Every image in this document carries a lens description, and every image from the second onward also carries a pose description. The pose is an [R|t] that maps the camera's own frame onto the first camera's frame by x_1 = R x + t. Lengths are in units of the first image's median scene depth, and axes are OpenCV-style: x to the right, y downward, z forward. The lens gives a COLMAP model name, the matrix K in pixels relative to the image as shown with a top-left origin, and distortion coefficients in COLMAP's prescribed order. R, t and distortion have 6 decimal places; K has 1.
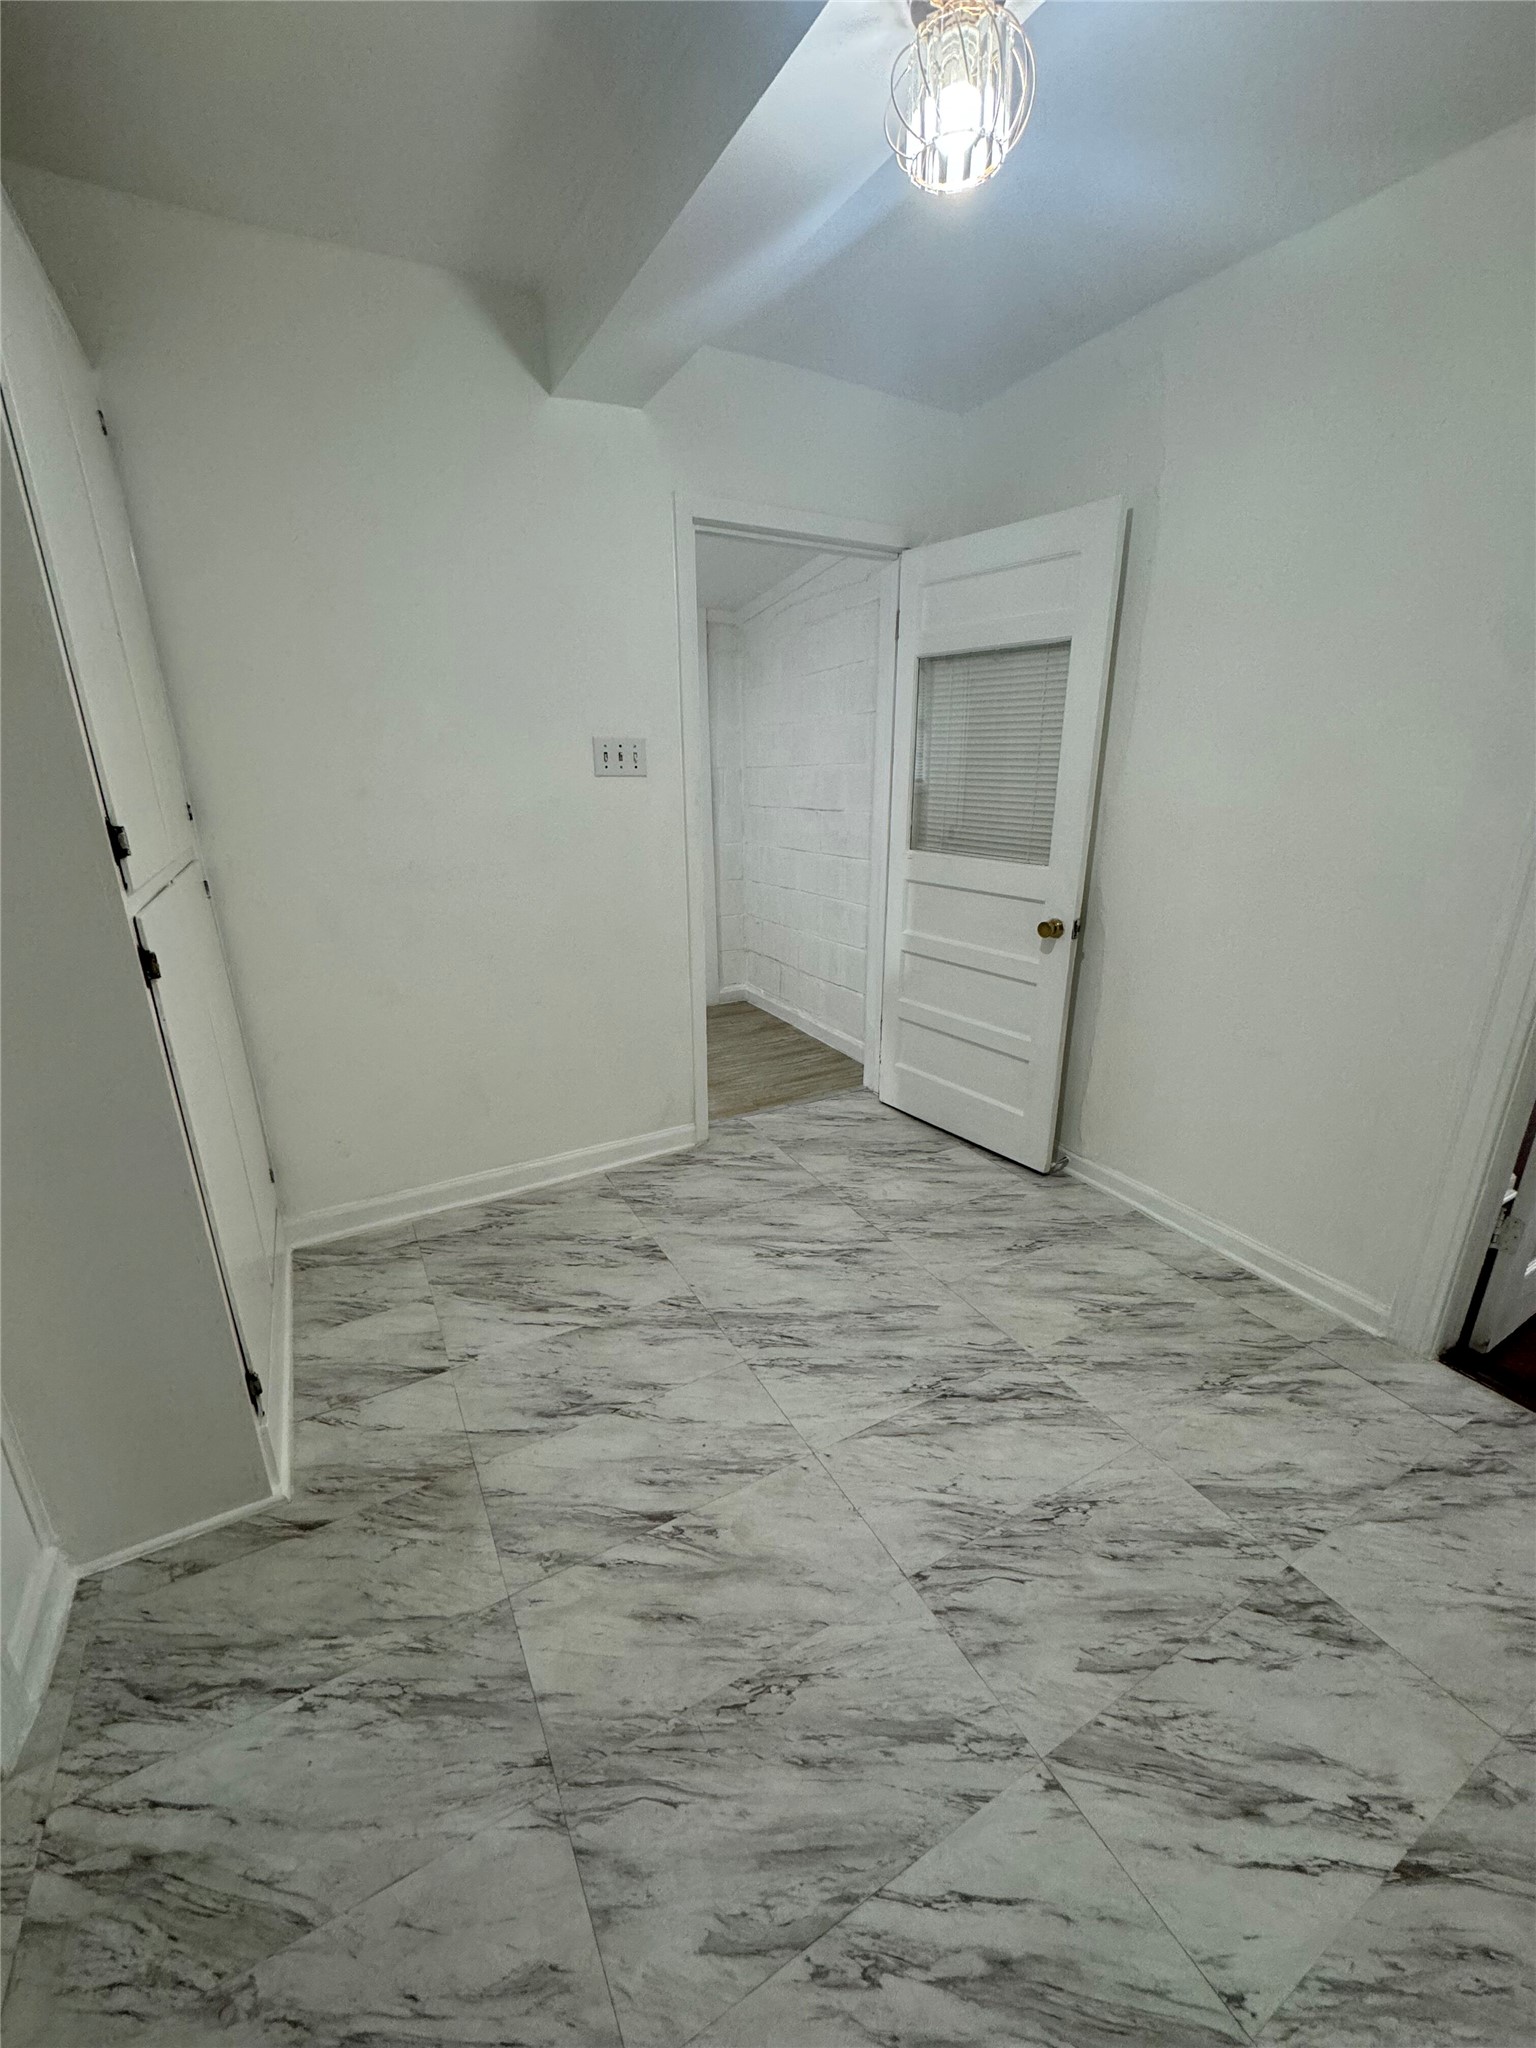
lens RADIAL K [[824.2, 0, 778.1], [0, 824.2, 1026.4], [0, 0, 1]] dist [-0.006663, 0.001208]
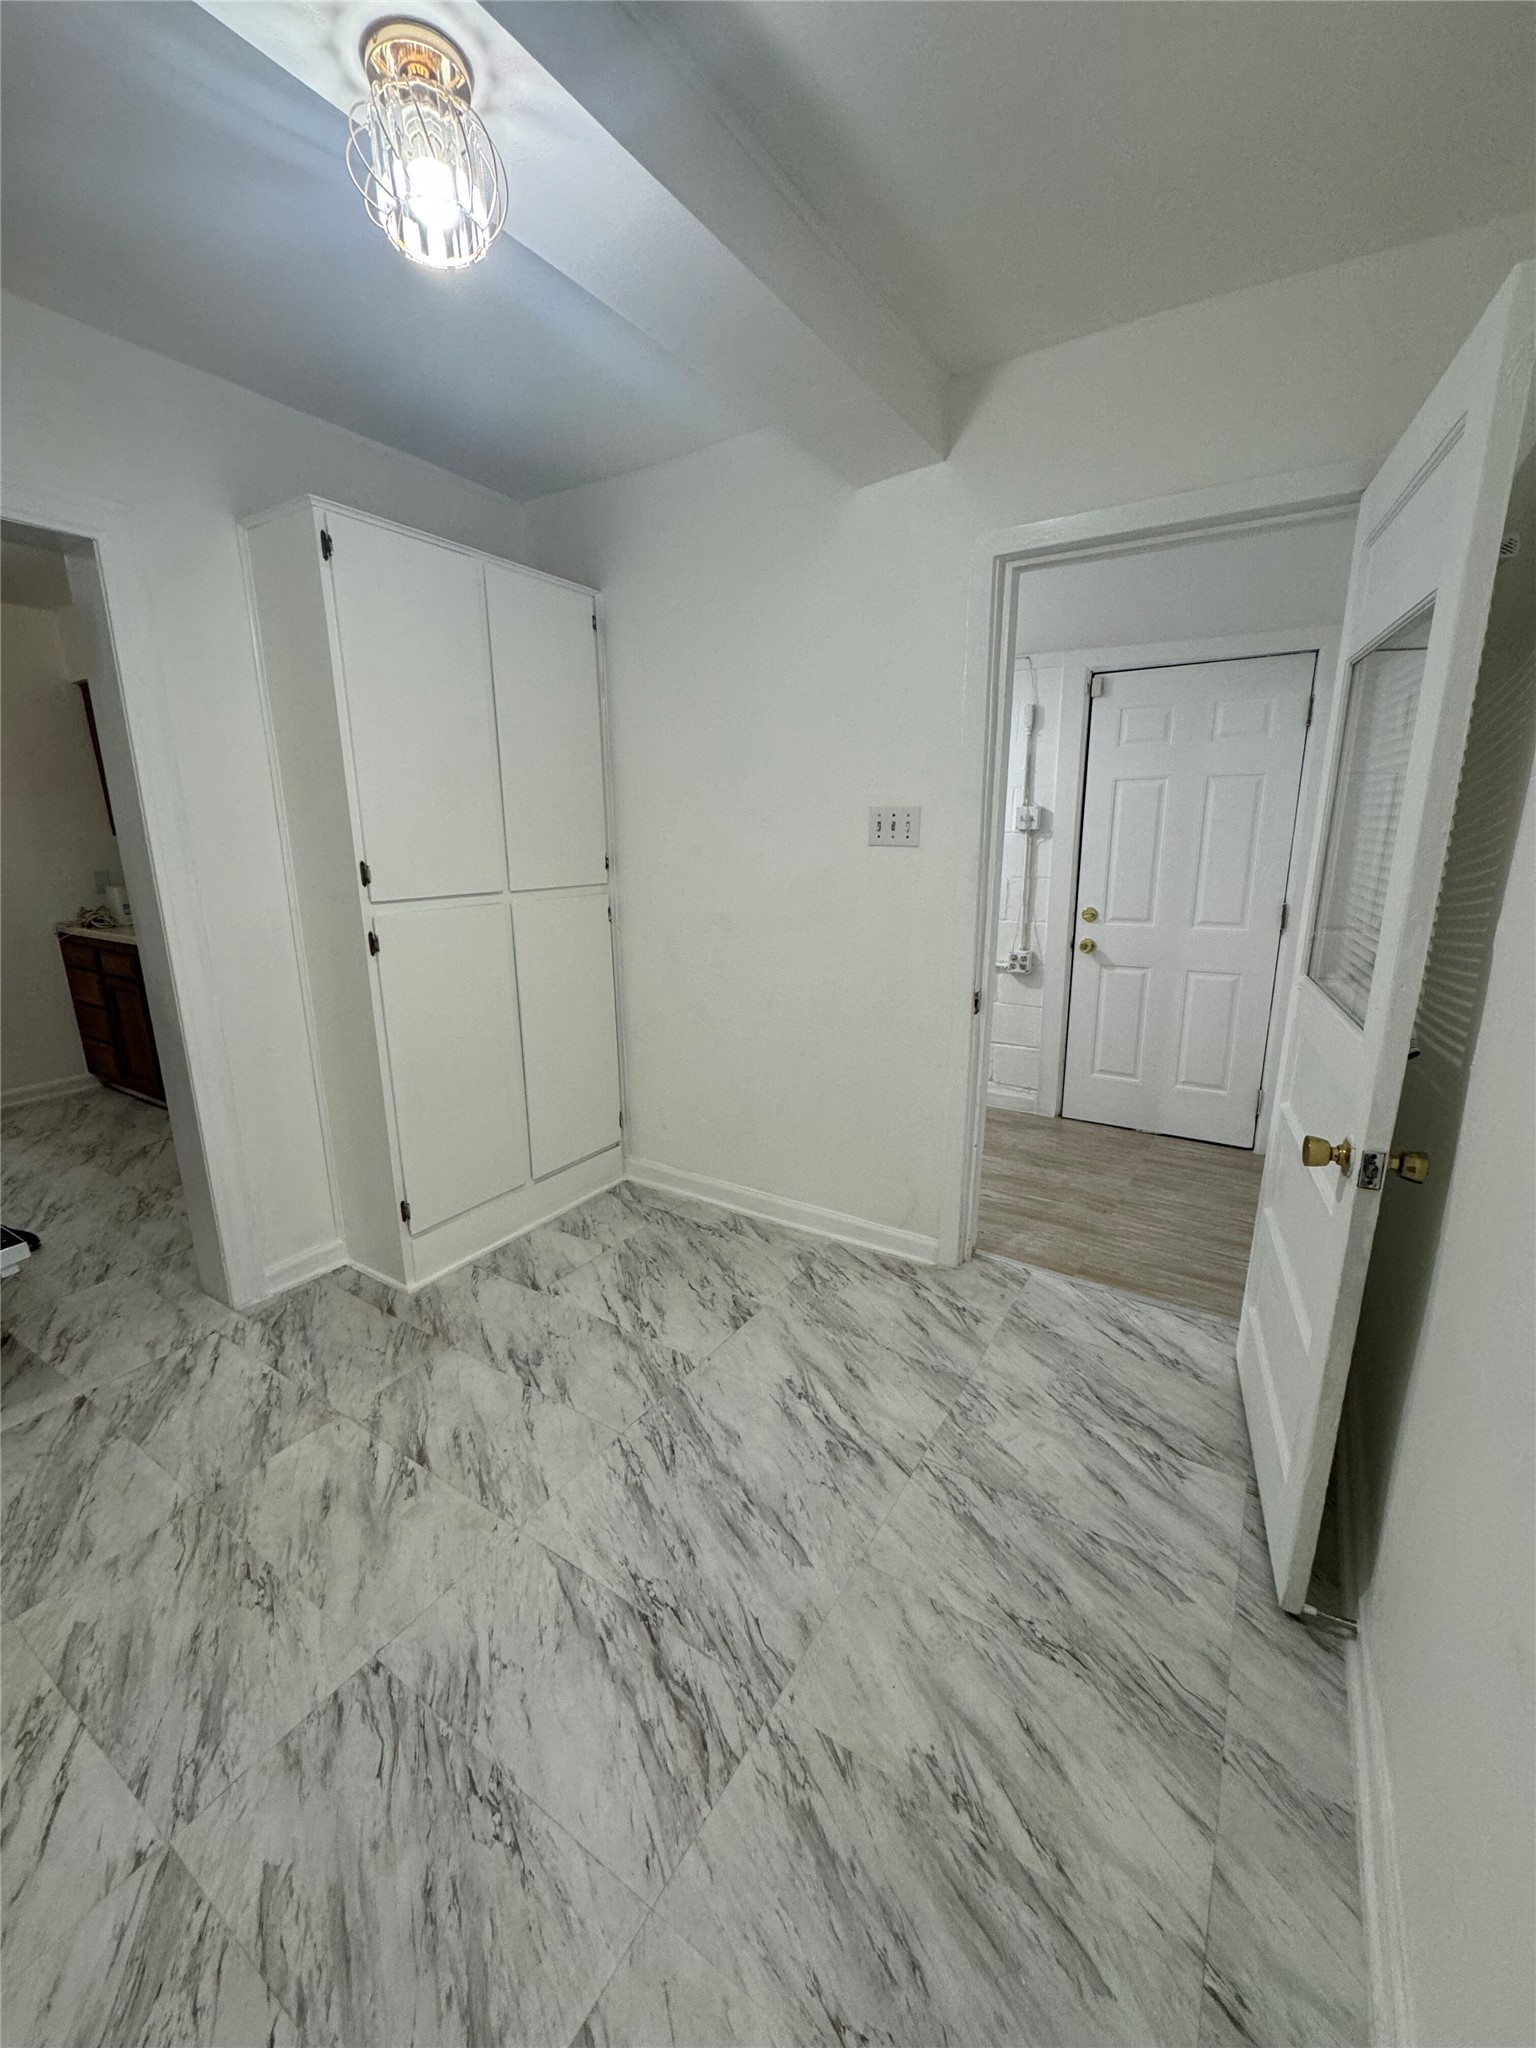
lens RADIAL K [[824.2, 0, 761.9], [0, 824.2, 1024.8], [0, 0, 1]] dist [-0.006663, 0.001208]
pose [[0.462666, 0.211200, -0.861008, 0.794287], [-0.273364, 0.957871, 0.088067, -0.194882], [0.843334, 0.194622, 0.500909, 0.570831]]
